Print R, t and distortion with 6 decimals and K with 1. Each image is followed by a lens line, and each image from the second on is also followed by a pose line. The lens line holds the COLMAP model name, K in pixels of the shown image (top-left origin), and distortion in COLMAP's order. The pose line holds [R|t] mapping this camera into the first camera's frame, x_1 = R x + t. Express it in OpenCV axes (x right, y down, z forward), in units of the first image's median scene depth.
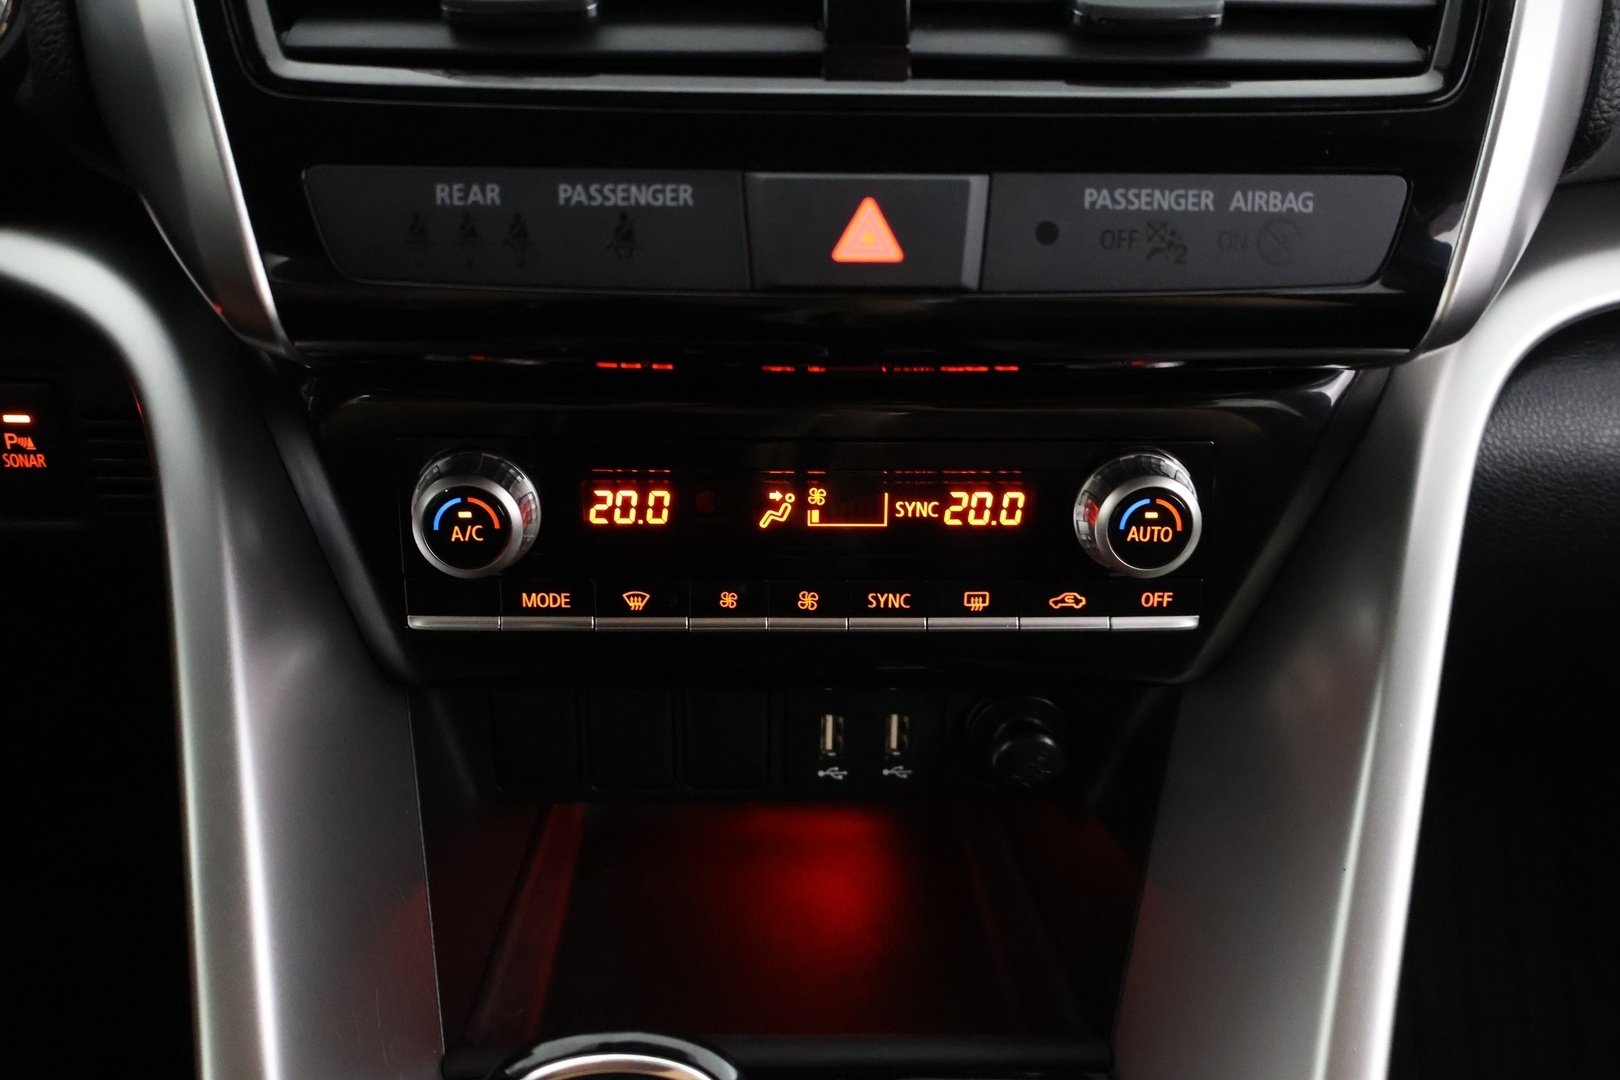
lens RADIAL K [[1507.8, 0, 812.8], [0, 1507.8, 531.9], [0, 0, 1]] dist [-0.005850, 0.000000]
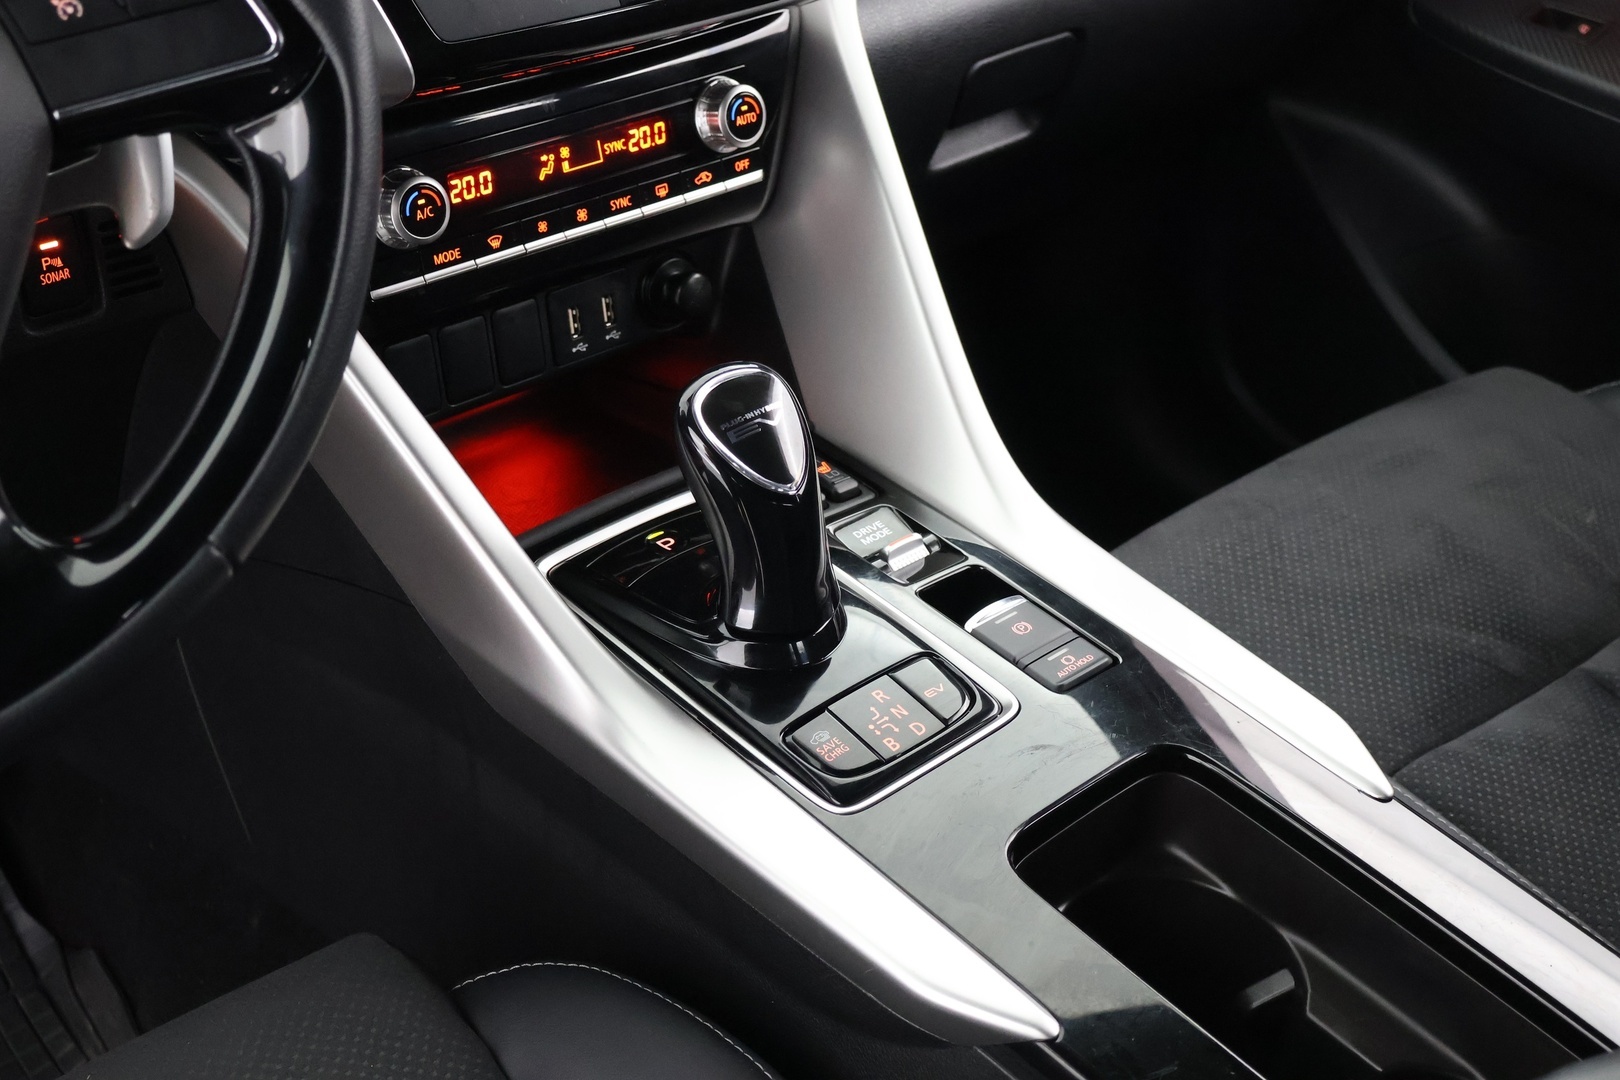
lens RADIAL K [[2125.0, 0, 808.2], [0, 2125.0, 535.8], [0, 0, 1]] dist [0.020886, 0.000000]
pose [[0.761160, -0.340920, 0.551733, -1.212764], [0.326185, 0.936507, 0.128676, 0.155329], [-0.560570, 0.082024, 0.824035, -1.014698]]
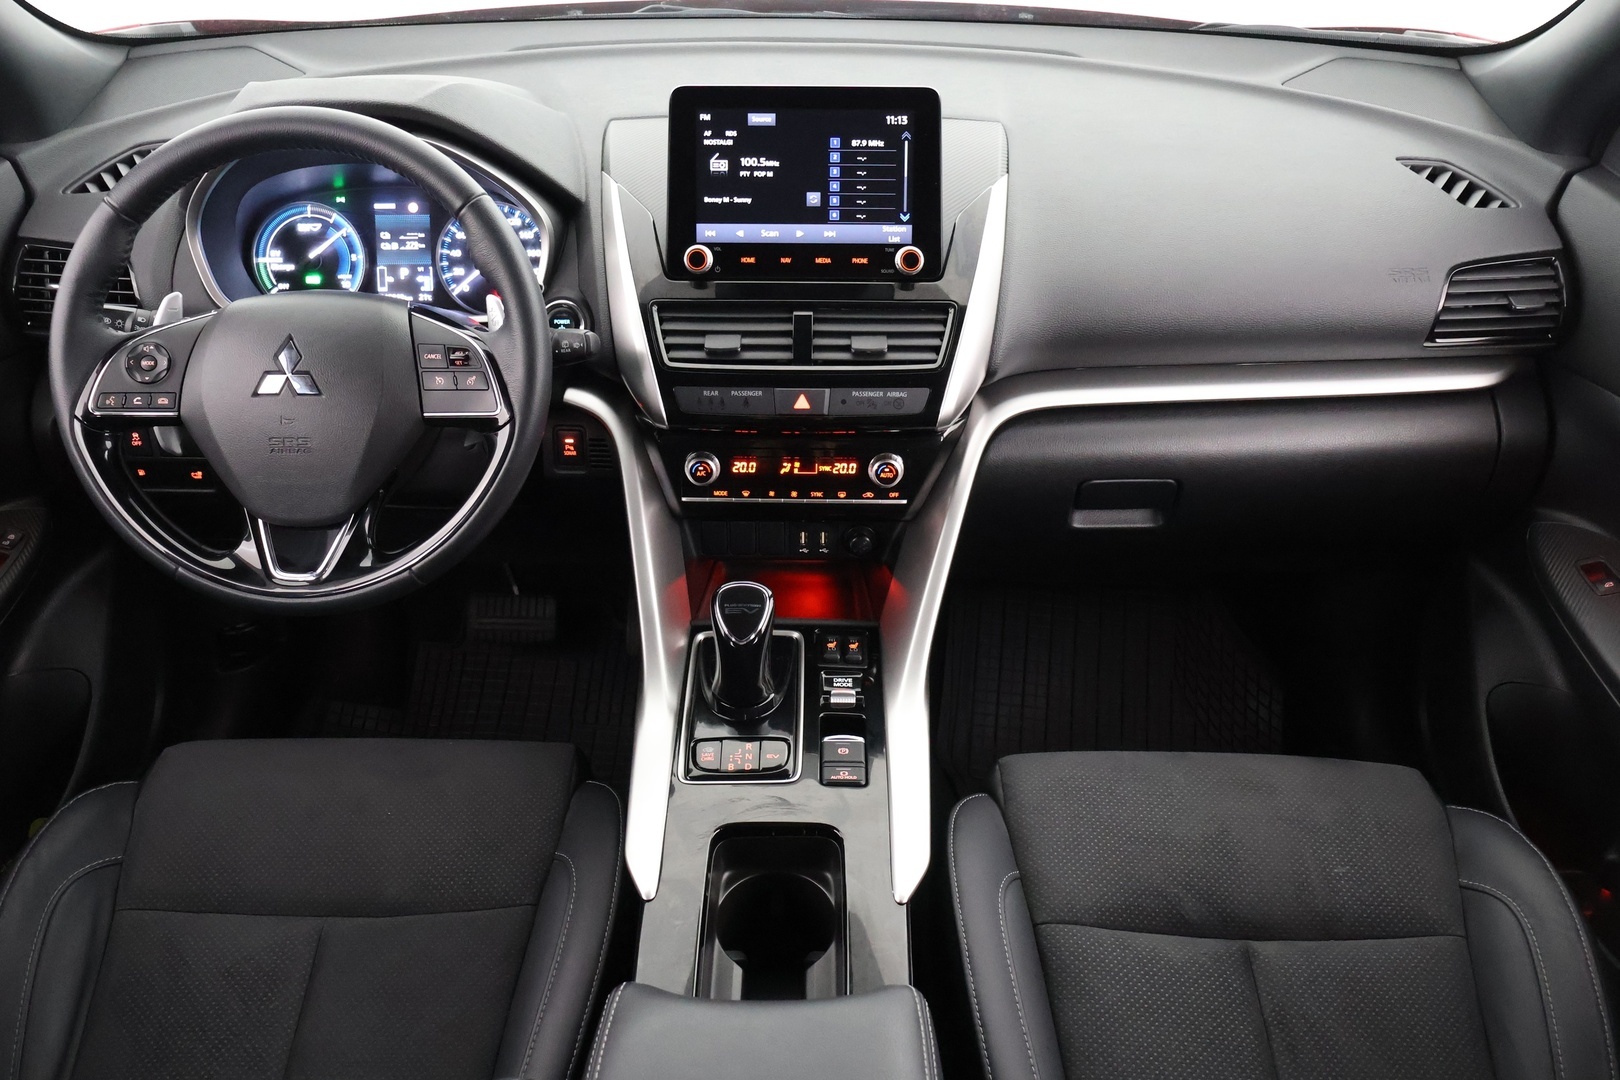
lens RADIAL K [[1363.4, 0, 800.3], [0, 1363.4, 535.6], [0, 0, 1]] dist [-0.018544, 0.008244]
pose [[0.998314, 0.010033, -0.057174, 0.196533], [-0.009508, 0.999910, 0.009448, 0.113522], [0.057264, -0.008888, 0.998320, -2.212467]]
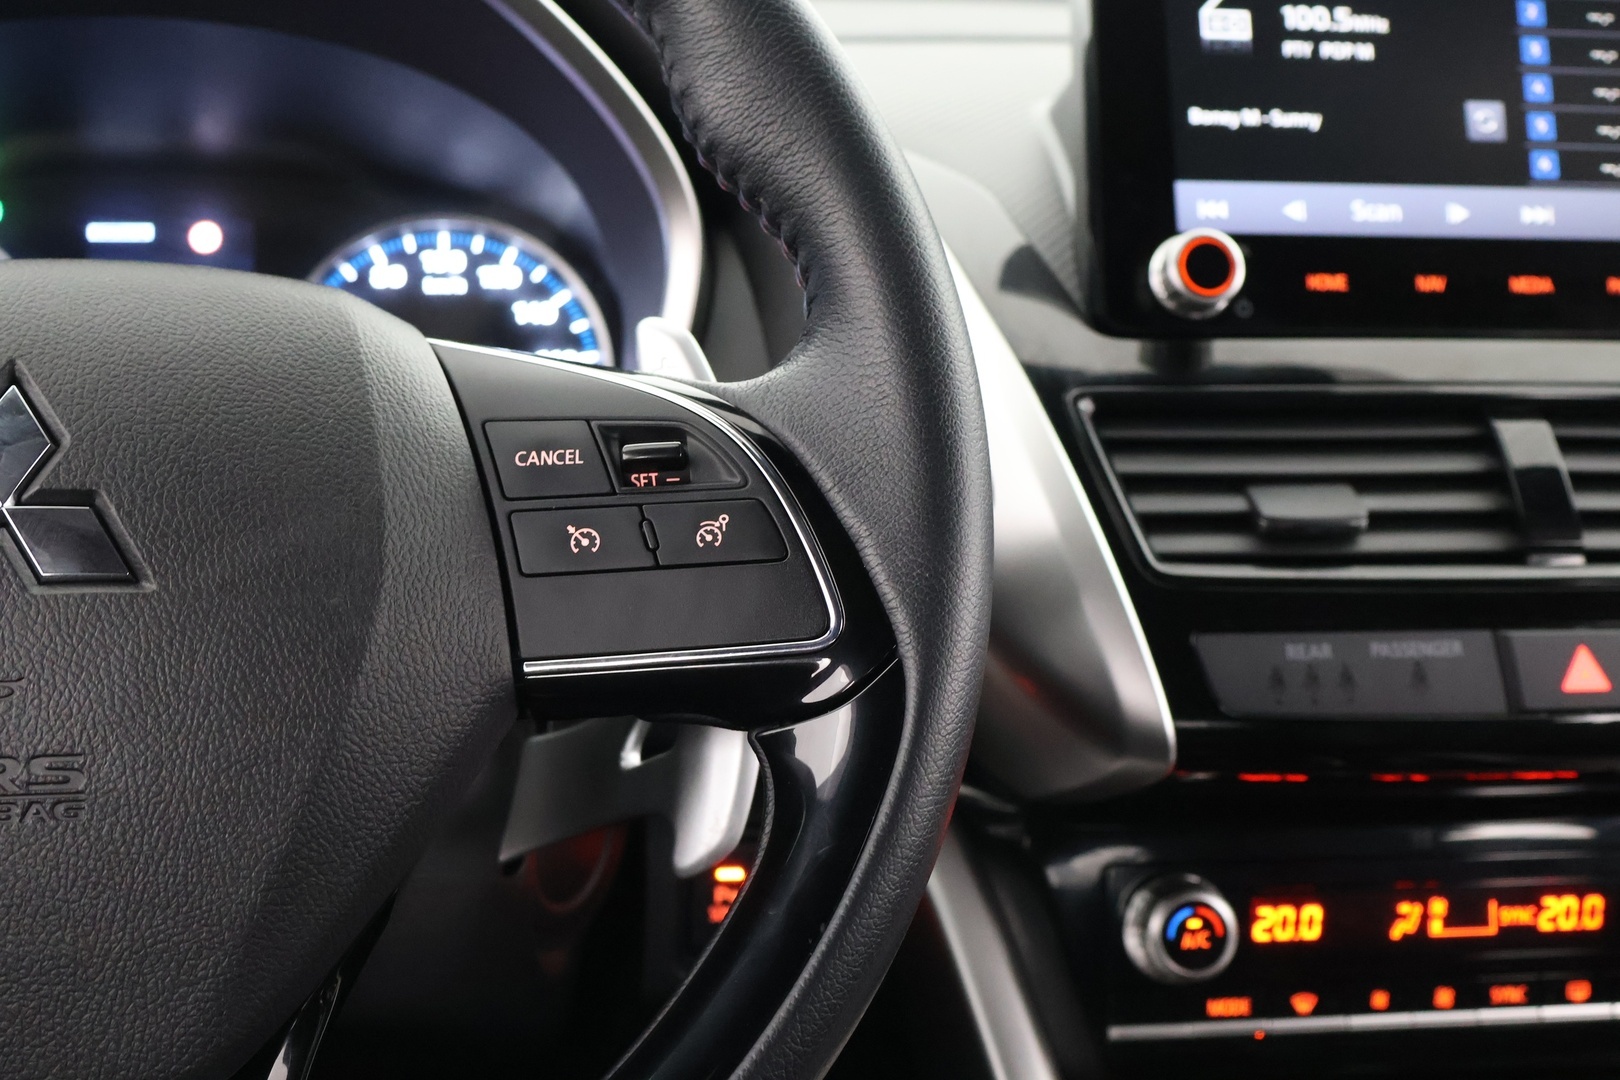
lens RADIAL K [[2225.2, 0, 812.0], [0, 2225.2, 537.5], [0, 0, 1]] dist [0.002194, 0.000000]
pose [[0.990780, -0.021727, 0.133724, -0.710885], [0.061676, 0.951176, -0.302423, 0.198066], [-0.120624, 0.307883, 0.943747, -0.674482]]
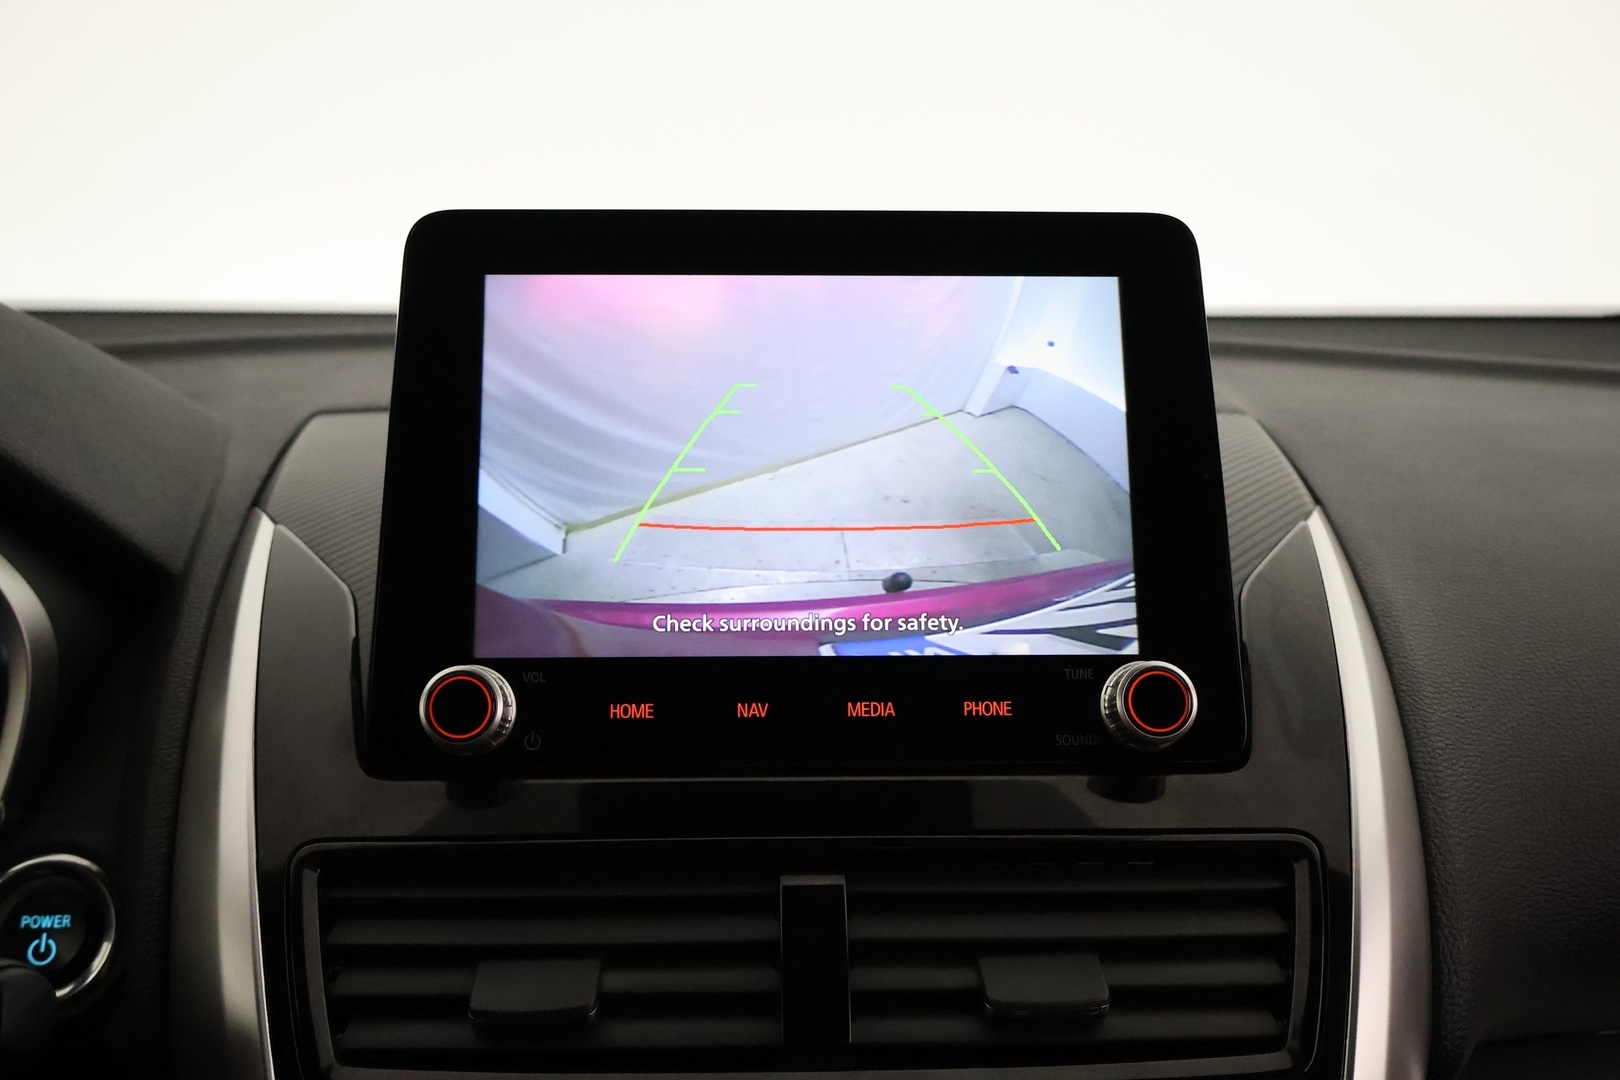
lens RADIAL K [[1507.8, 0, 808.7], [0, 1507.8, 523.9], [0, 0, 1]] dist [-0.005850, 0.000000]
pose [[0.999827, -0.017874, -0.005102, 0.033028], [0.014588, 0.924648, -0.380544, -0.187834], [0.011519, 0.380404, 0.924749, -0.215111]]
